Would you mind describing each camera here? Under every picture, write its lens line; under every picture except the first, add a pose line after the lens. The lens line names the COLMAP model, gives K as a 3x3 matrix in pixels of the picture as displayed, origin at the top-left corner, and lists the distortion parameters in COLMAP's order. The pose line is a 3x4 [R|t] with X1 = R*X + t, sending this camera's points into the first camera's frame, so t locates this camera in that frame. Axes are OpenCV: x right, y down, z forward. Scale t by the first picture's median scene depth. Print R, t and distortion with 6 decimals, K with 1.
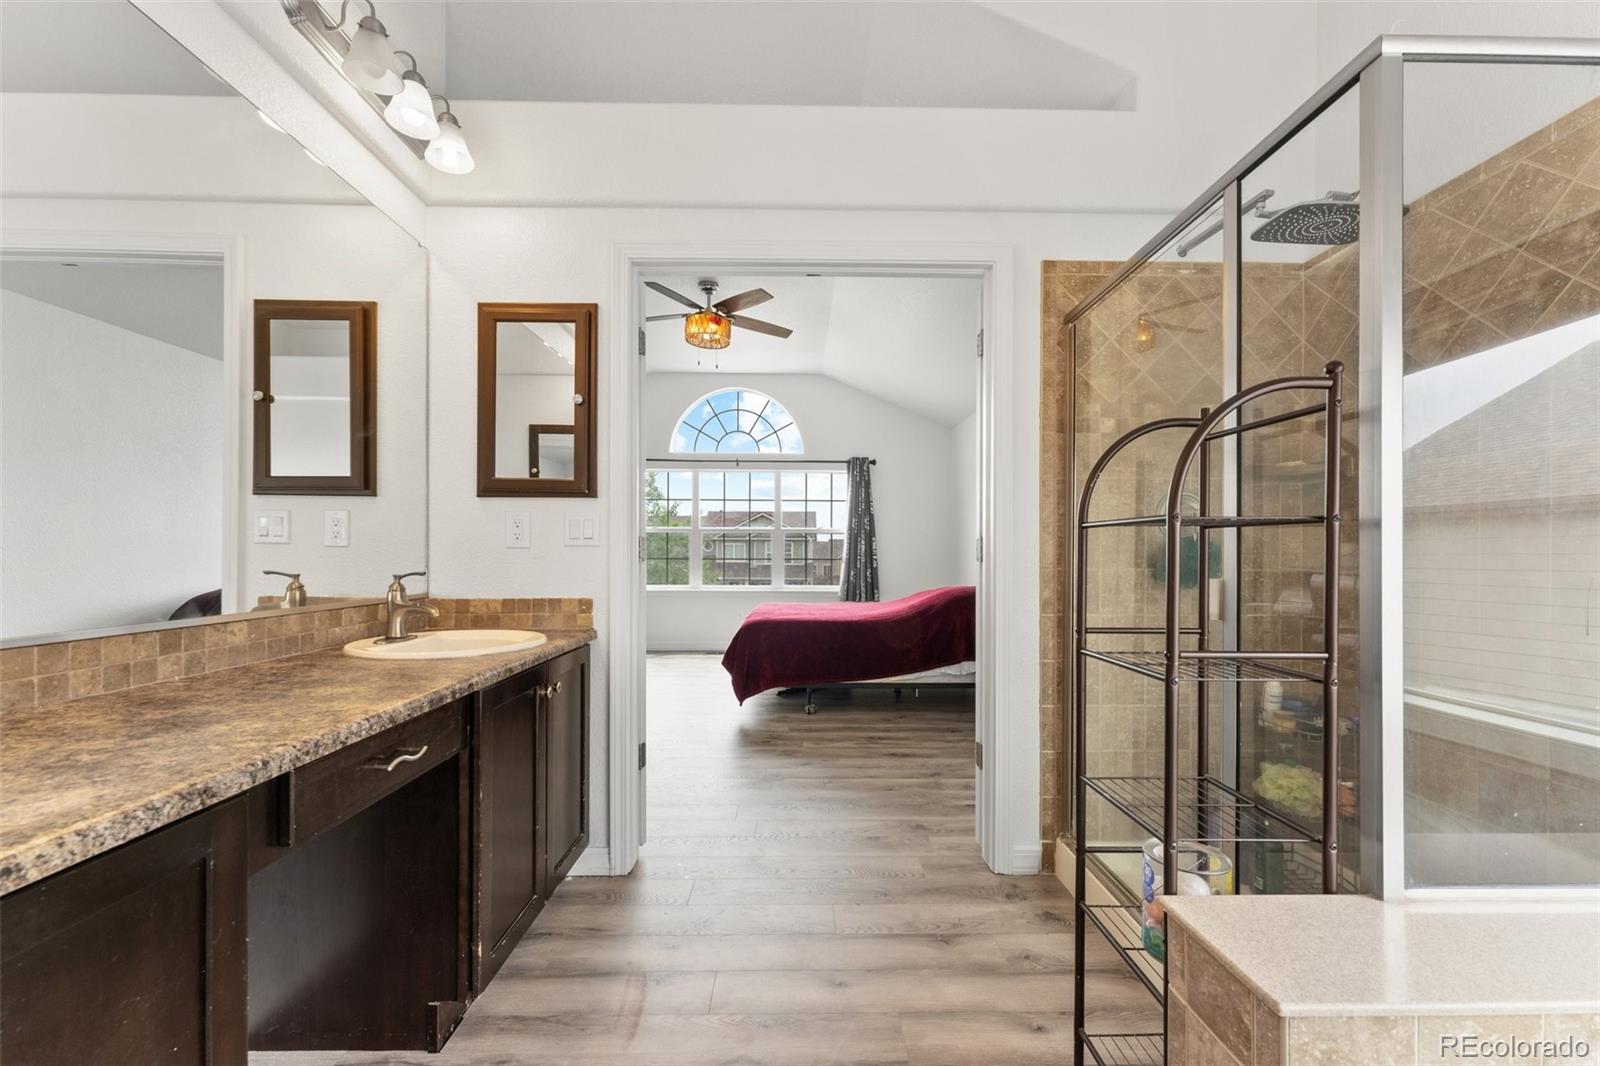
lens RADIAL K [[645.8, 0, 798.6], [0, 645.8, 561.7], [0, 0, 1]] dist [-0.000620, -0.000188]
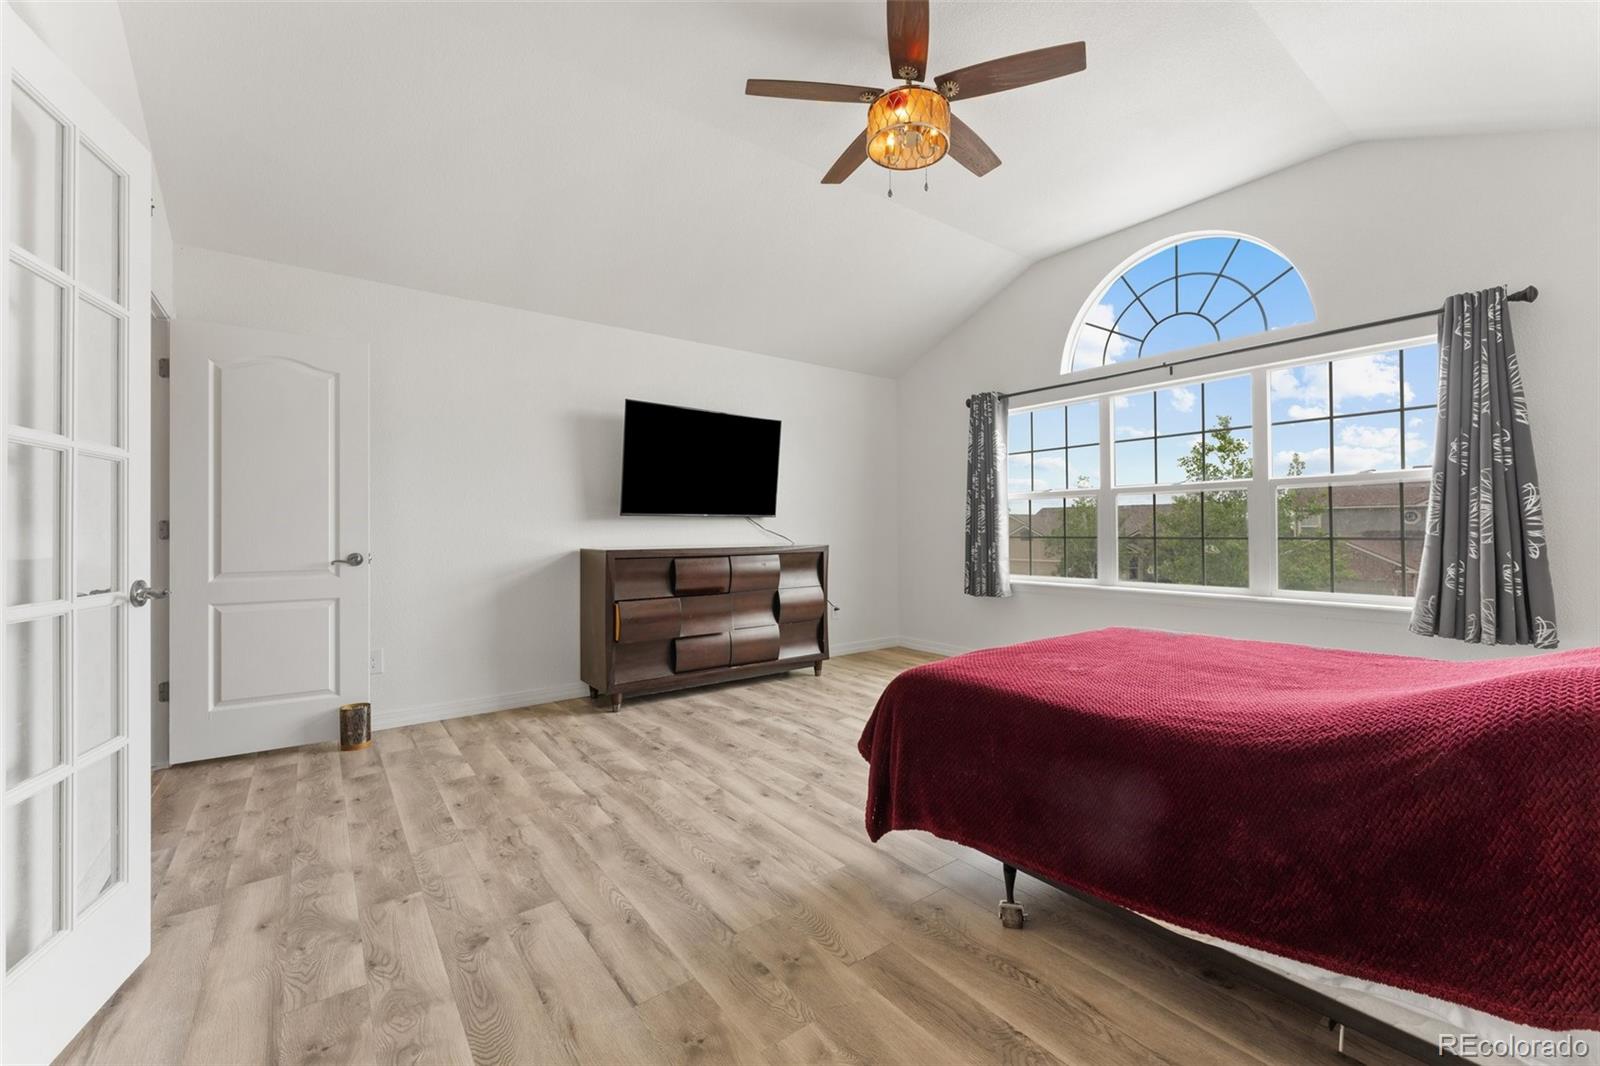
lens RADIAL K [[645.8, 0, 803.1], [0, 645.8, 525.5], [0, 0, 1]] dist [-0.000620, -0.000188]
pose [[0.596608, -0.013540, -0.802419, 0.169924], [-0.000252, 0.999854, -0.017059, -0.004822], [0.802533, 0.010380, 0.596517, 0.411976]]
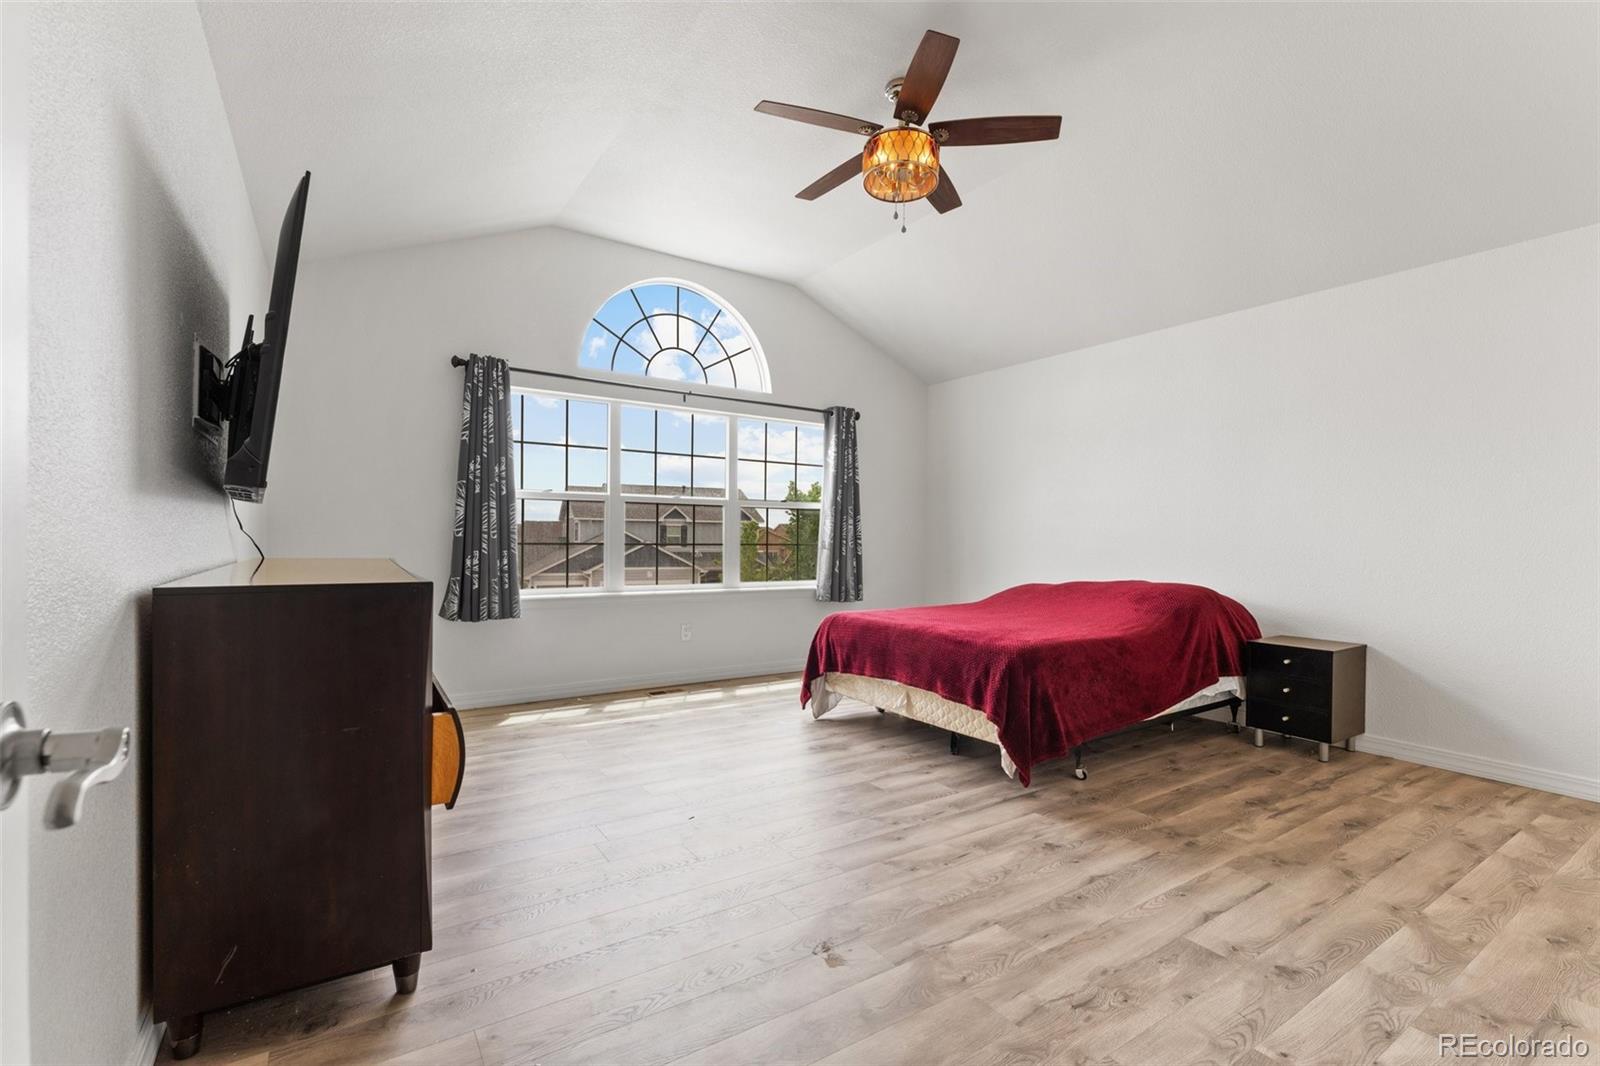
lens RADIAL K [[712.9, 0, 806.5], [0, 712.9, 543.8], [0, 0, 1]] dist [0.000489, 0.000541]
pose [[0.835097, 0.001128, 0.550102, -0.399503], [-0.003545, 0.999988, 0.003332, -0.006986], [-0.550091, -0.004732, 0.835091, 0.339646]]
